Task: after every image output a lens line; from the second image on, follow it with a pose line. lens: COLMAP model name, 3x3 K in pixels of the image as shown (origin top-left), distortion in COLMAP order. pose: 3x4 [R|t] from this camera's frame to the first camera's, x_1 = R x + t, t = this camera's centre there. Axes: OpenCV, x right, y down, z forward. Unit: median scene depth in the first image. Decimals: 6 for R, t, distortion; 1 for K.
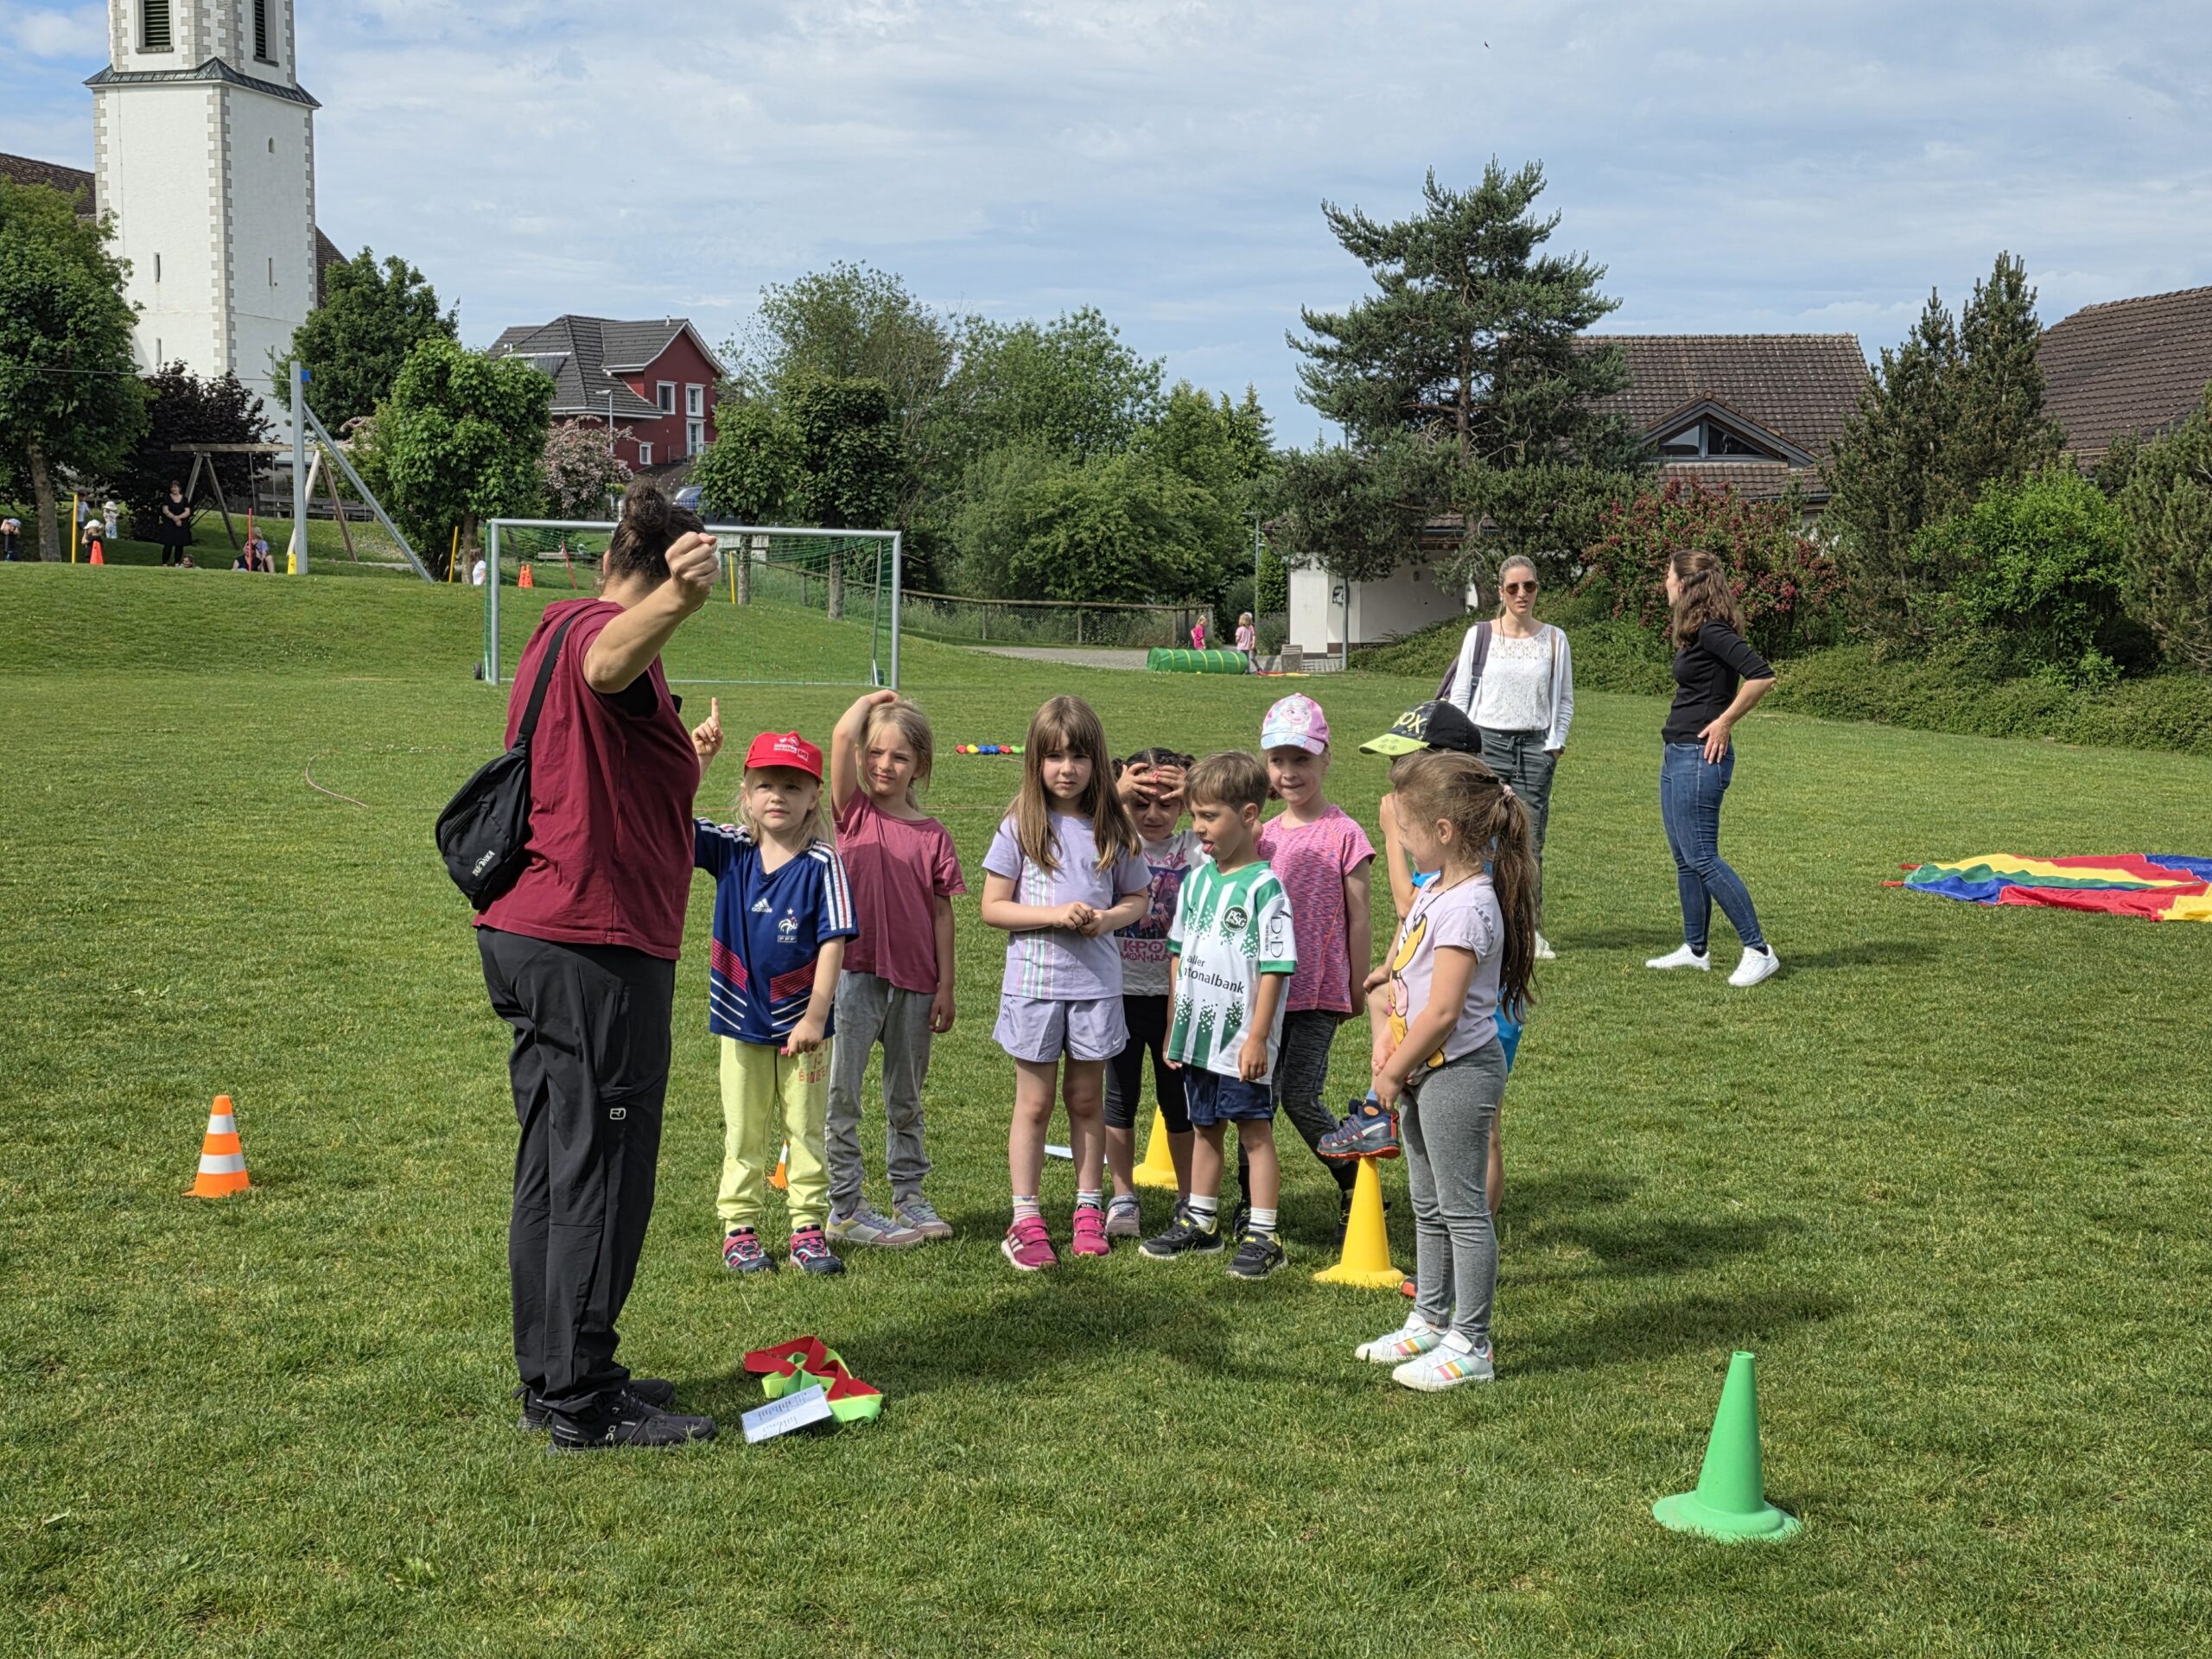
lens RADIAL K [[2823.9, 0, 1104.3], [0, 2823.9, 833.7], [0, 0, 1]] dist [0.003680, 0.000000]
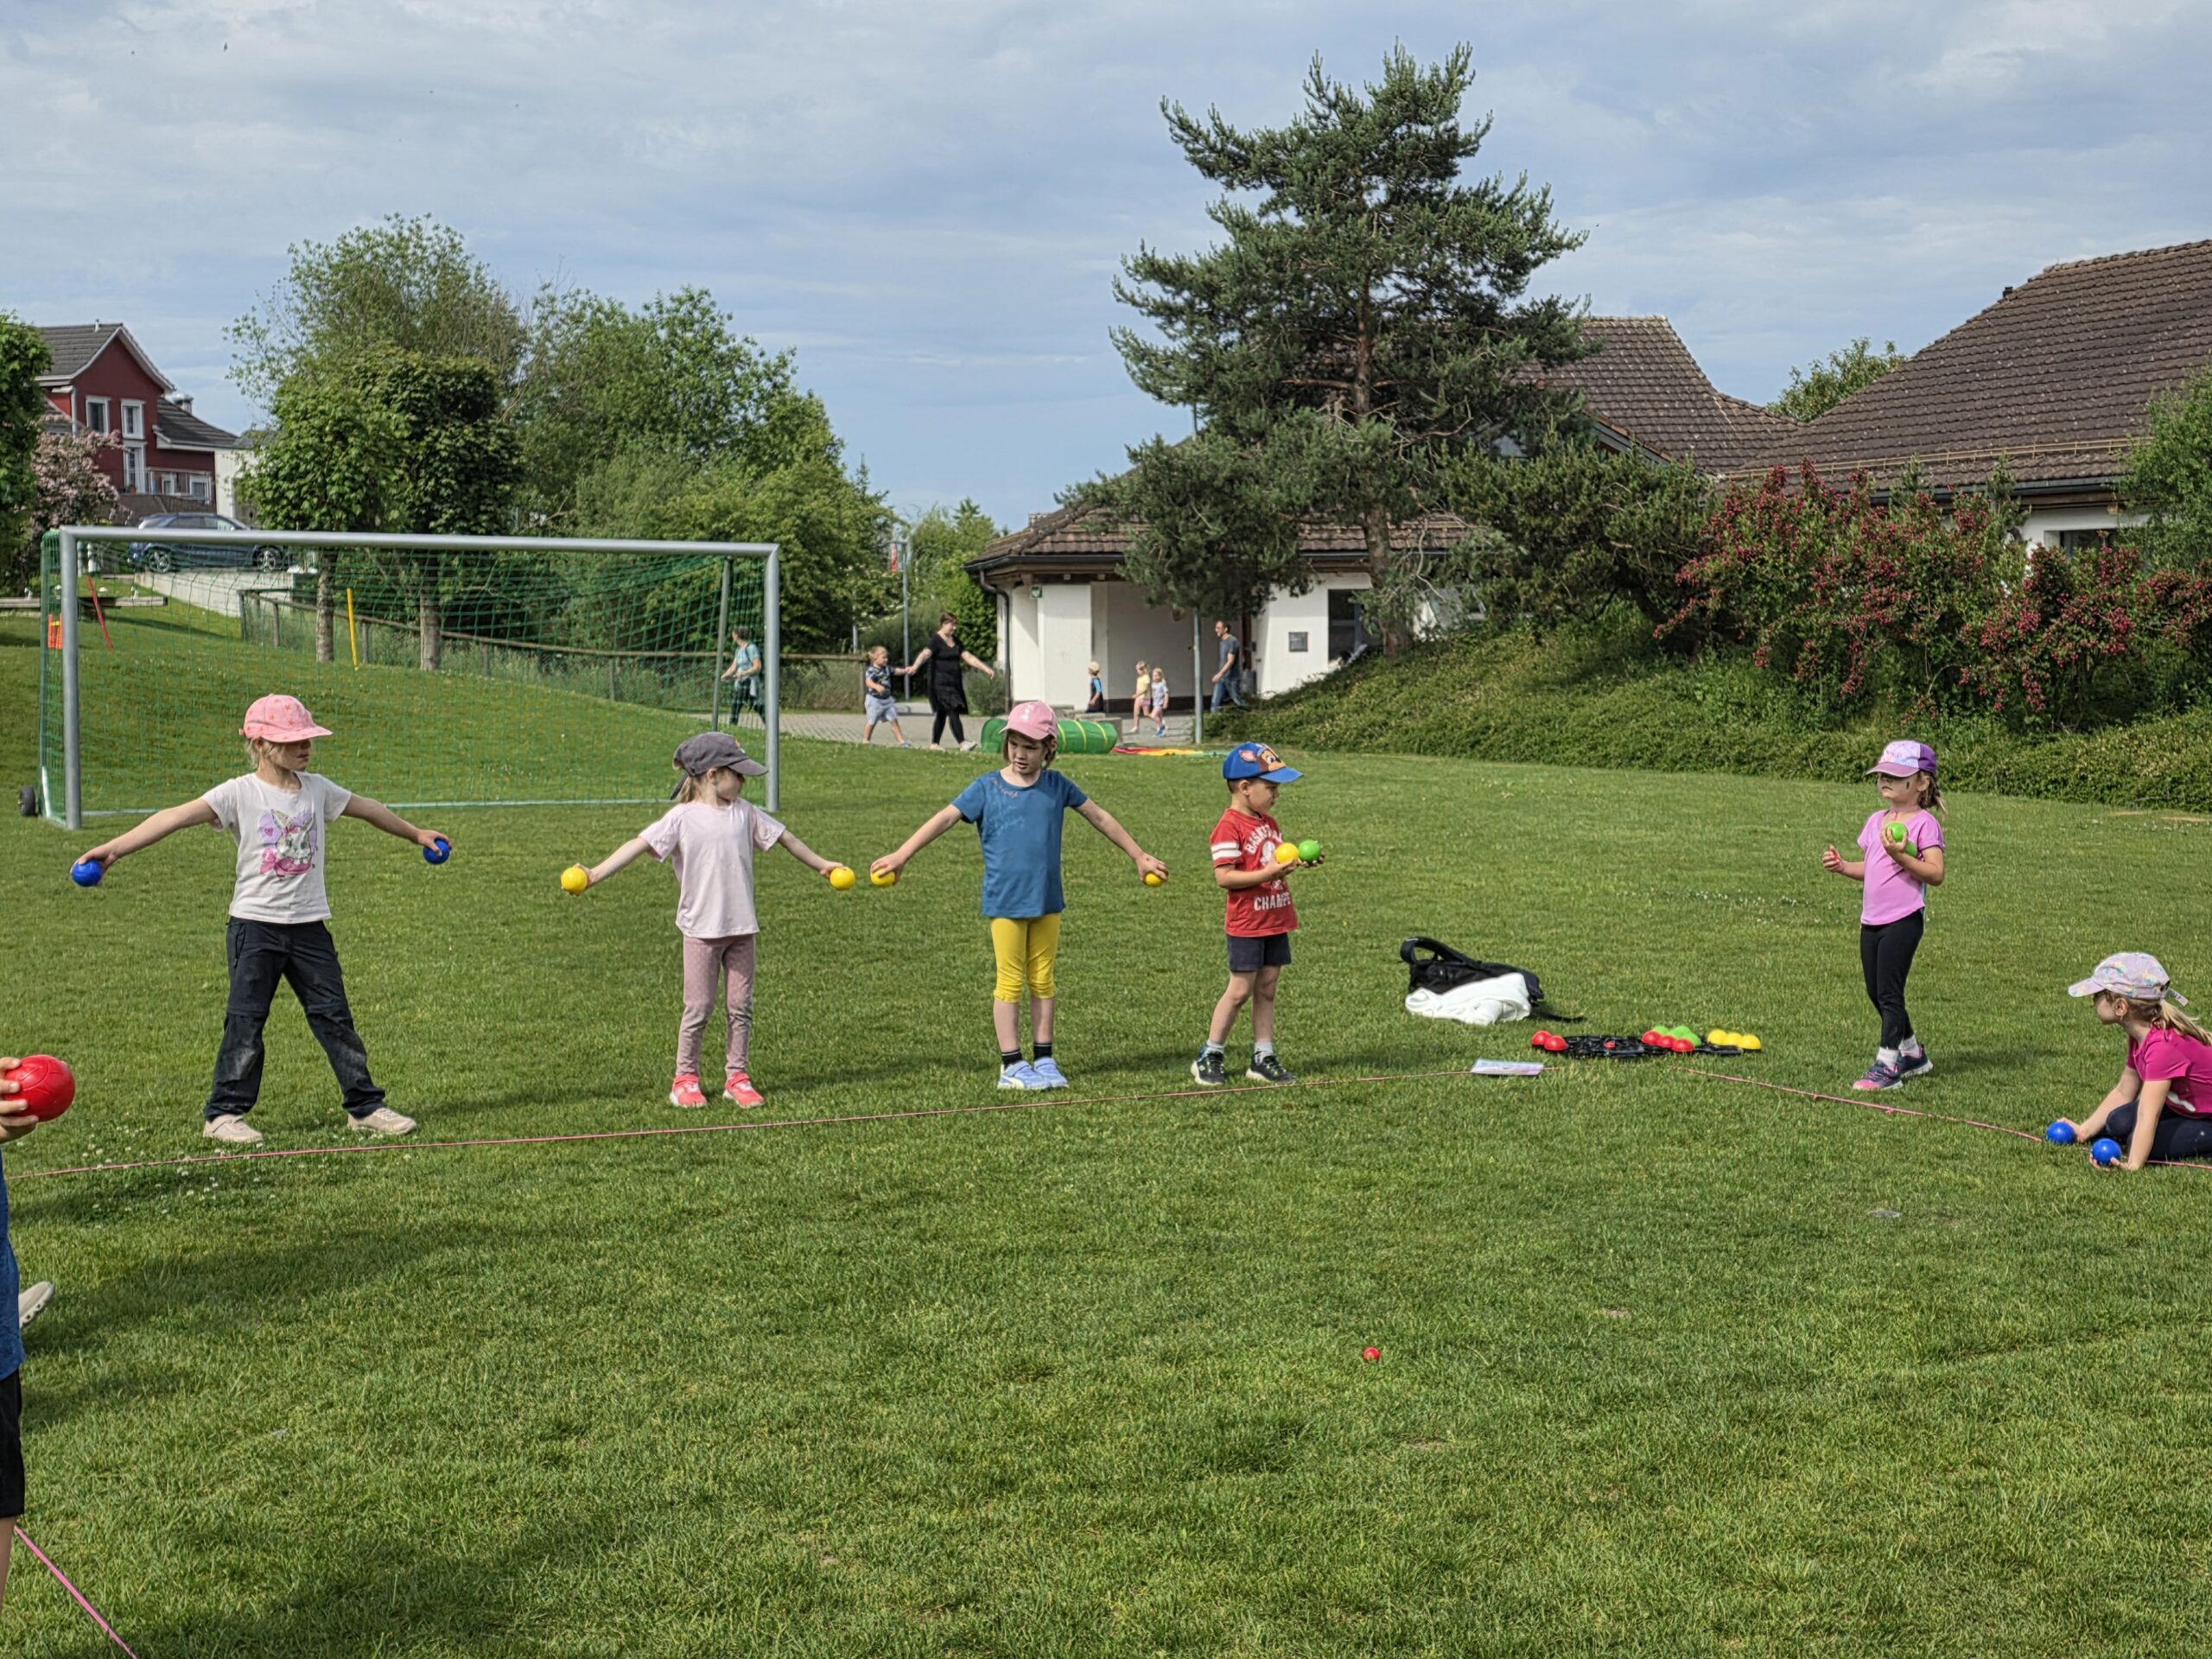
lens RADIAL K [[2823.9, 0, 1108.8], [0, 2823.9, 823.9], [0, 0, 1]] dist [0.003680, 0.000000]
pose [[0.978384, -0.028801, 0.204783, -0.075416], [0.032517, 0.999362, -0.014804, -0.022248], [-0.204226, 0.021142, 0.978696, 0.242664]]
